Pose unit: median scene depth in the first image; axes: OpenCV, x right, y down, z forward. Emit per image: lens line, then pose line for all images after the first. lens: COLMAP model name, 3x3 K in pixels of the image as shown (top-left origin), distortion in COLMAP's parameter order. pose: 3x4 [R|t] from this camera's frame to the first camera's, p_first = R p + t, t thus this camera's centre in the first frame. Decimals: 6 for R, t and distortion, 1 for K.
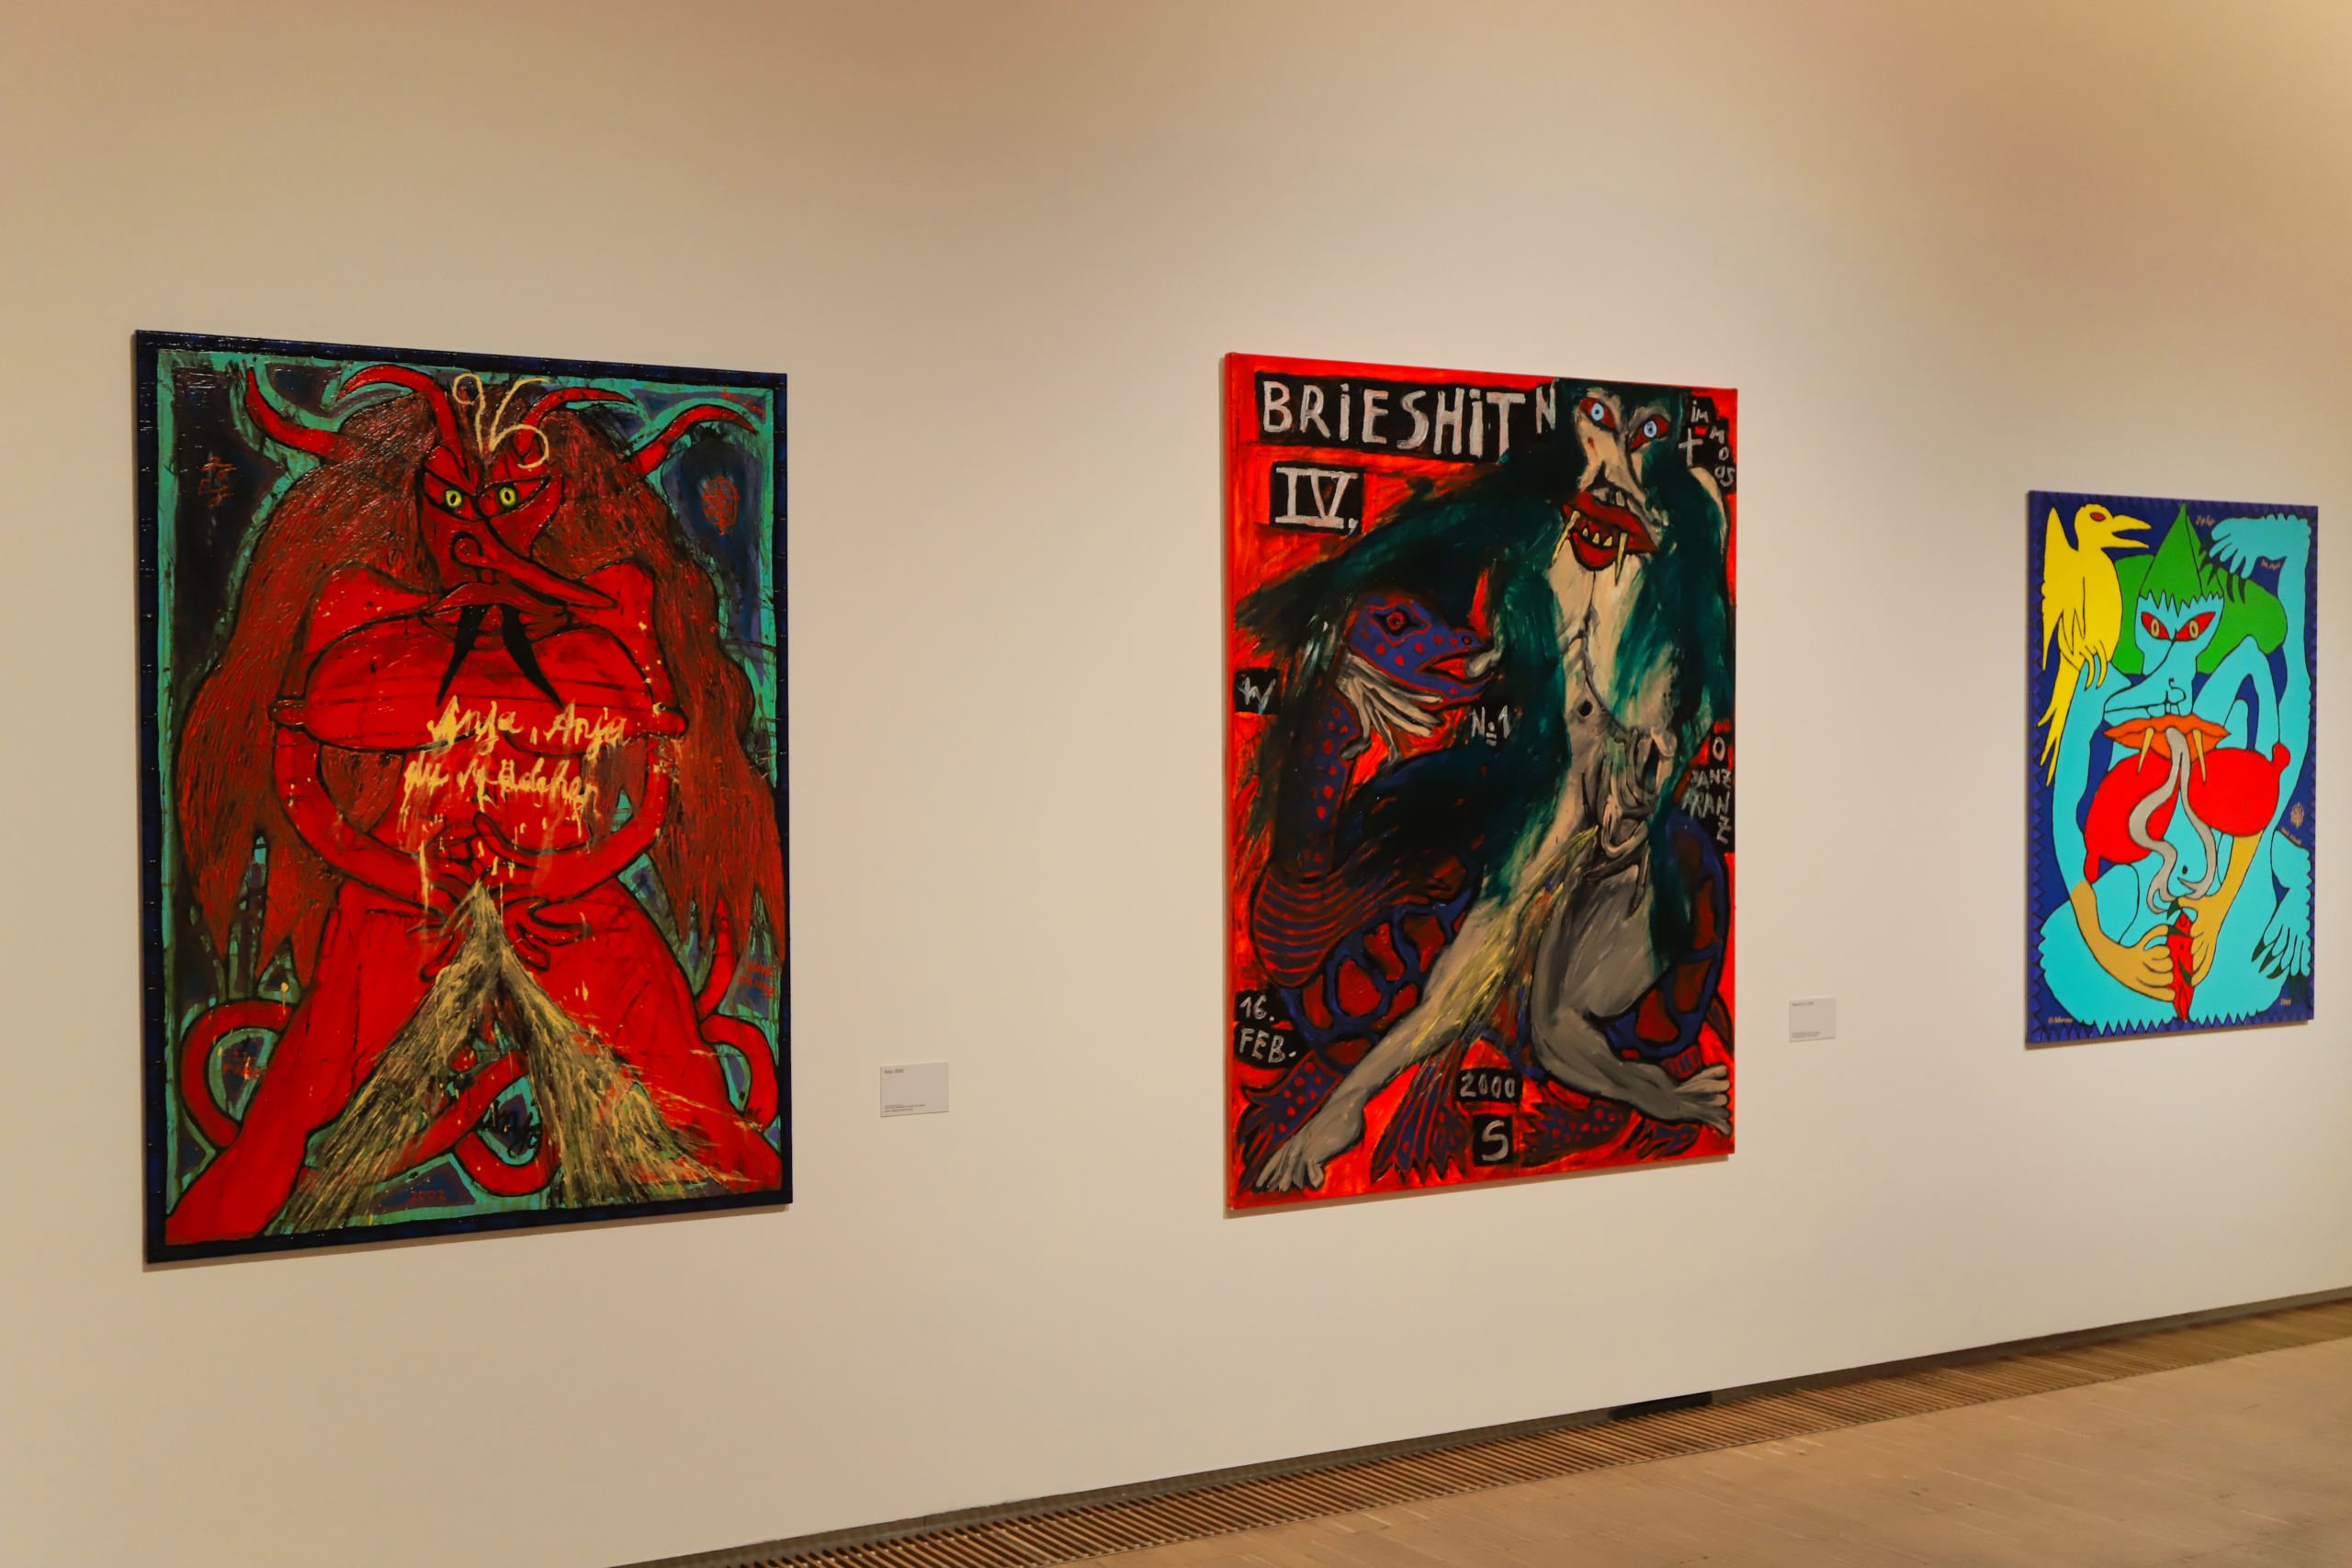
lens RADIAL K [[3000.9, 0, 1176.0], [0, 3000.9, 781.7], [0, 0, 1]] dist [0.009282, 0.000000]
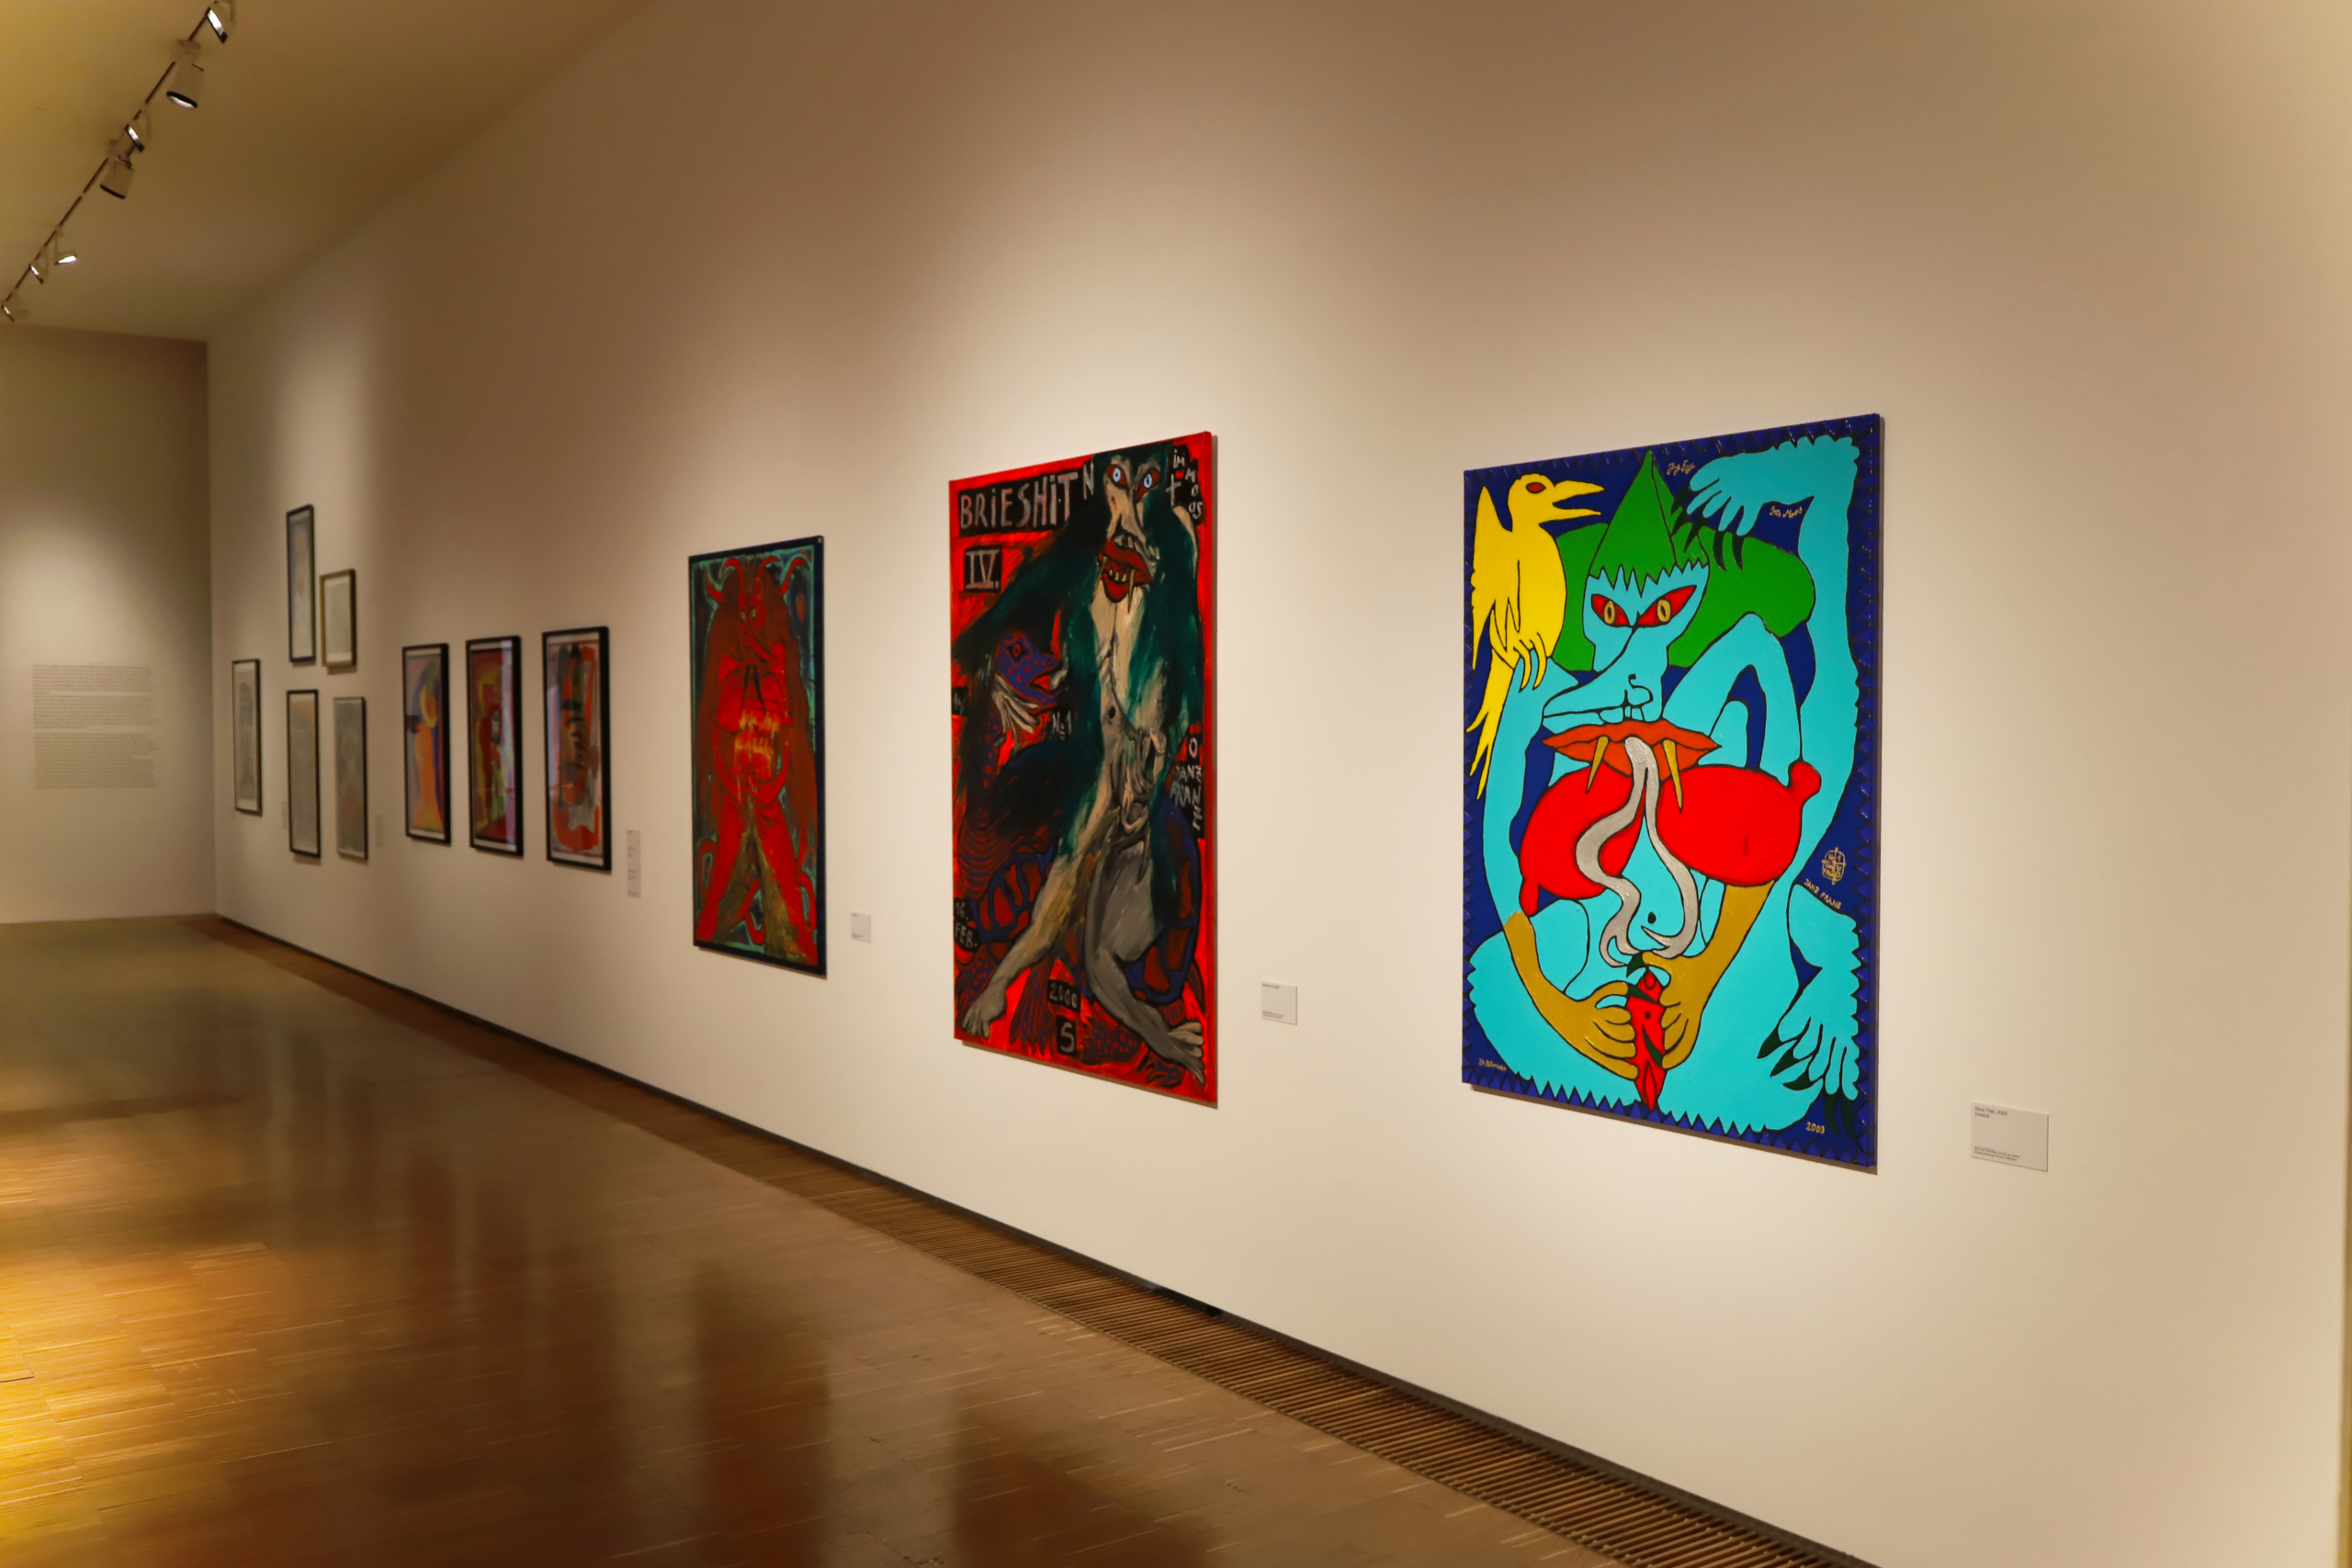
lens RADIAL K [[2125.5, 0, 1176.6], [0, 2125.5, 785.4], [0, 0, 1]] dist [0.002168, 0.002828]
pose [[0.041680, 0.036509, -0.998464, 0.999747], [-0.020296, 0.999157, 0.035687, -0.025546], [0.998925, 0.018777, 0.042386, 0.962410]]
